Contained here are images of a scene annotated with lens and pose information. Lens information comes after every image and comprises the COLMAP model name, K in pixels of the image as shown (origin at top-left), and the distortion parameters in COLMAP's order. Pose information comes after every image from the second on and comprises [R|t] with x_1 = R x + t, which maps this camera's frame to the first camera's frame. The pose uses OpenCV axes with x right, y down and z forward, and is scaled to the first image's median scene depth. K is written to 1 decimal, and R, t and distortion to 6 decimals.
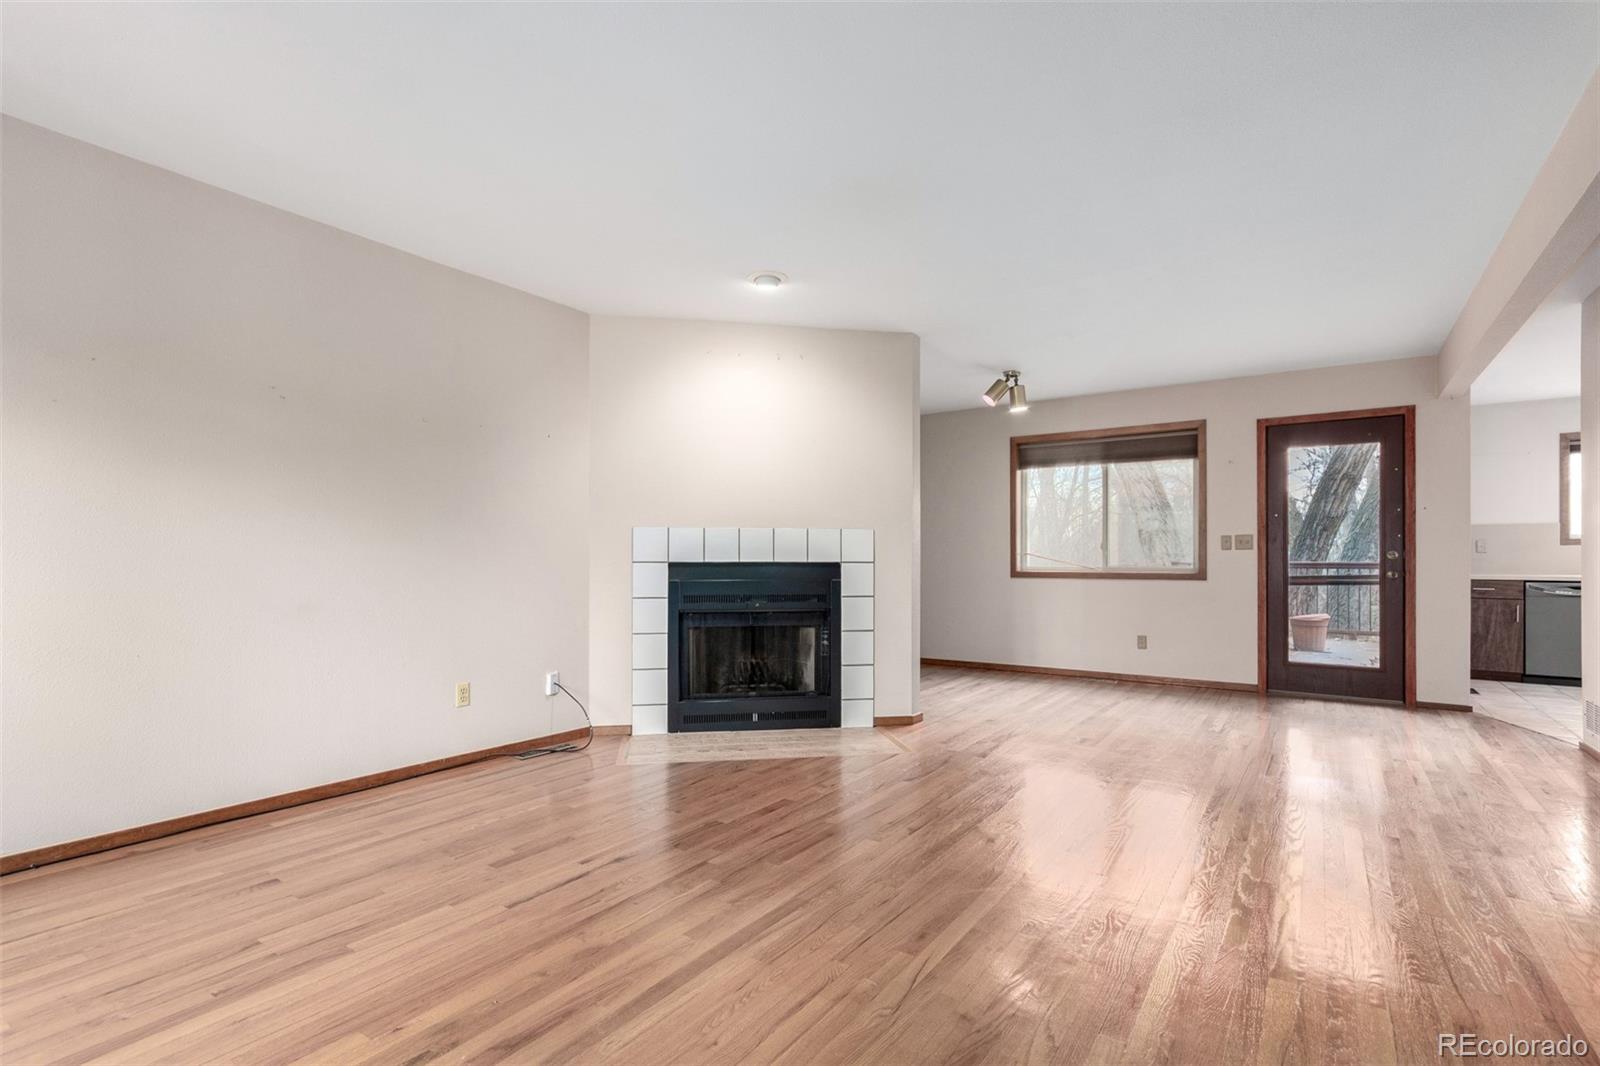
lens RADIAL K [[749.6, 0, 799.7], [0, 749.6, 544.9], [0, 0, 1]] dist [0.005045, 0.000051]
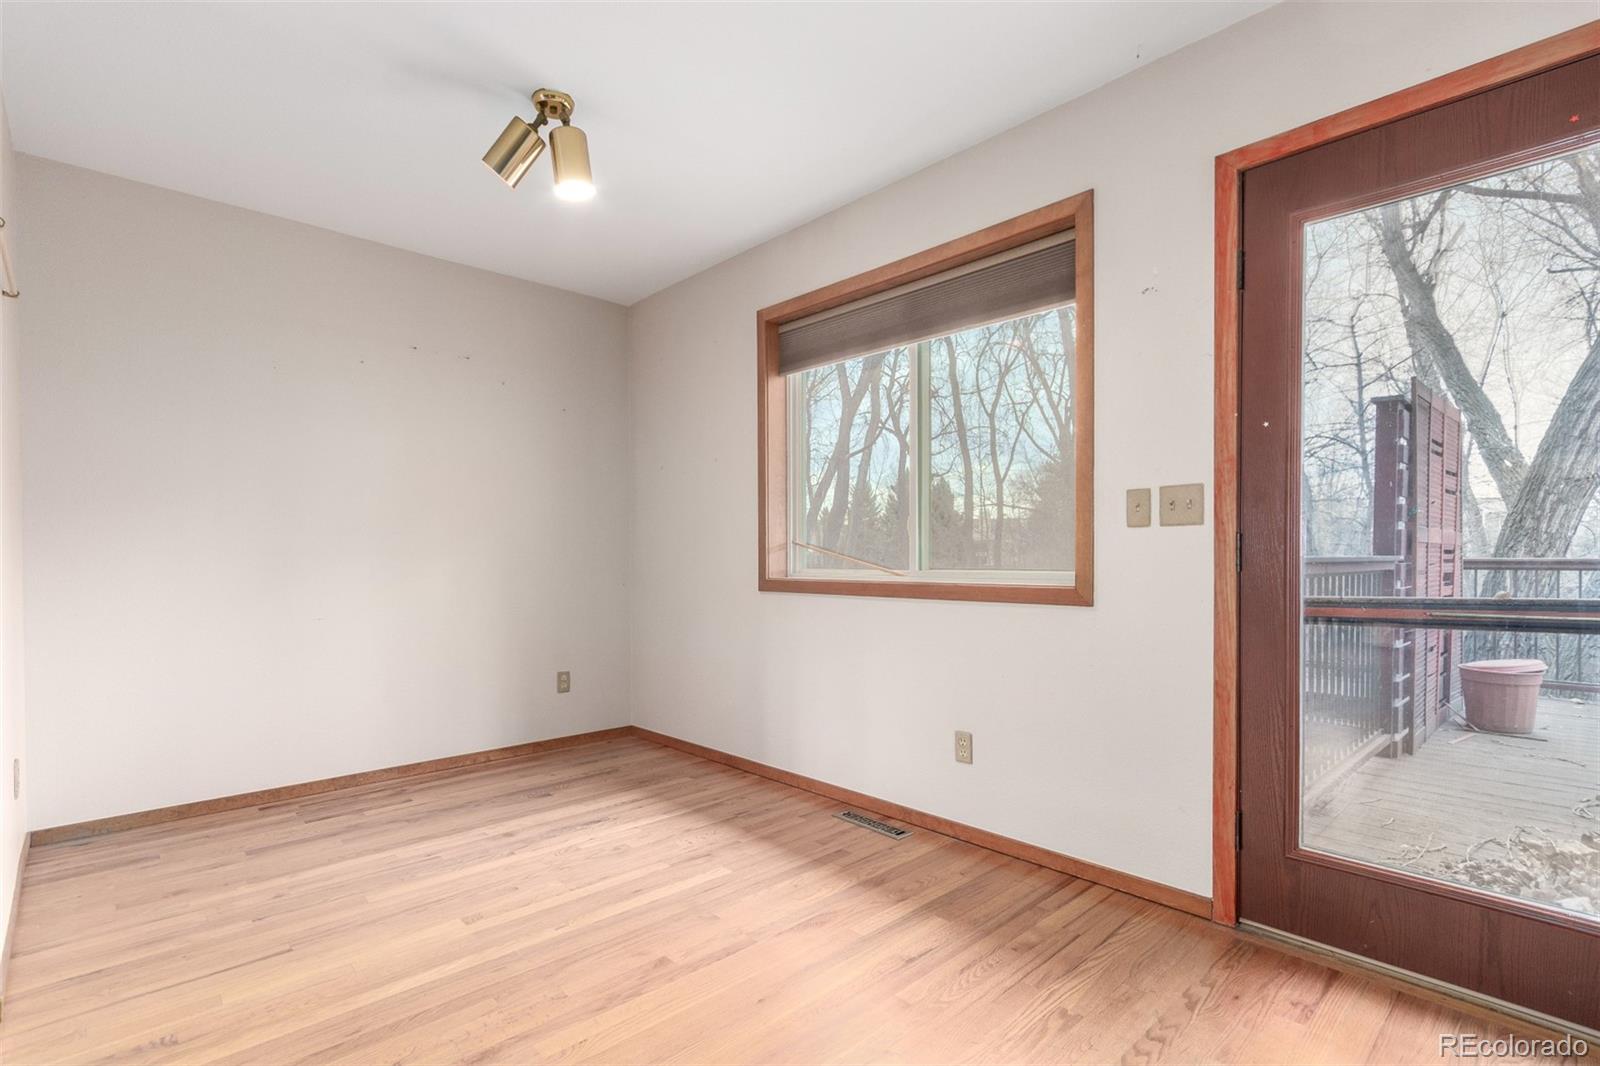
lens RADIAL K [[749.6, 0, 801.4], [0, 749.6, 558.5], [0, 0, 1]] dist [0.005045, 0.000051]
pose [[0.977099, -0.003166, -0.212761, 0.477064], [0.007695, 0.999761, 0.020460, 0.013150], [0.212646, -0.021629, 0.976890, 0.588021]]
